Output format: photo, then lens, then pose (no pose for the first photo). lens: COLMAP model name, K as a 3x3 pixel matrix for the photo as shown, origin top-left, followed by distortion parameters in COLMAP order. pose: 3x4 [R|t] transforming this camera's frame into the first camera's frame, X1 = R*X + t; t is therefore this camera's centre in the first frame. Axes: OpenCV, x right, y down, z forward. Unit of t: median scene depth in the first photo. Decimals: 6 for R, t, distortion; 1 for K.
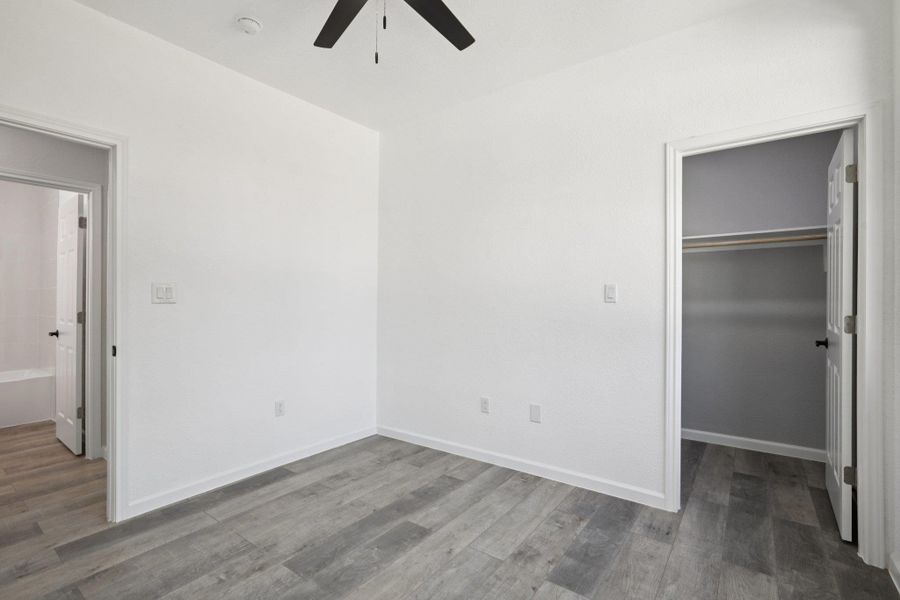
lens RADIAL K [[412.0, 0, 457.5], [0, 412.0, 302.7], [0, 0, 1]] dist [-0.034194, 0.010103]
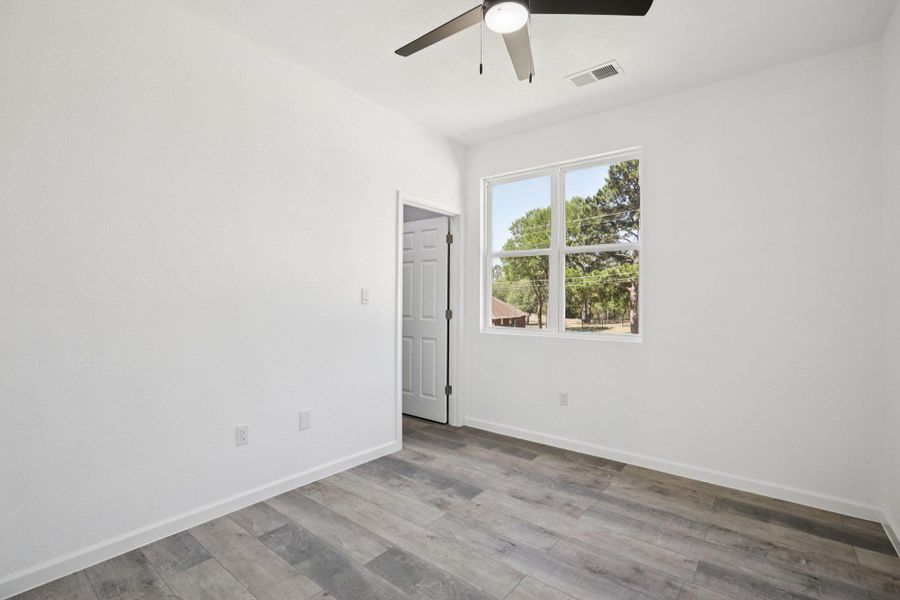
lens RADIAL K [[412.0, 0, 457.5], [0, 412.0, 302.7], [0, 0, 1]] dist [-0.034194, 0.010103]
pose [[0.025841, 0.002365, 0.999663, -0.922870], [-0.006914, 0.999974, -0.002187, -0.001892], [-0.999642, -0.006855, 0.025857, 0.768775]]
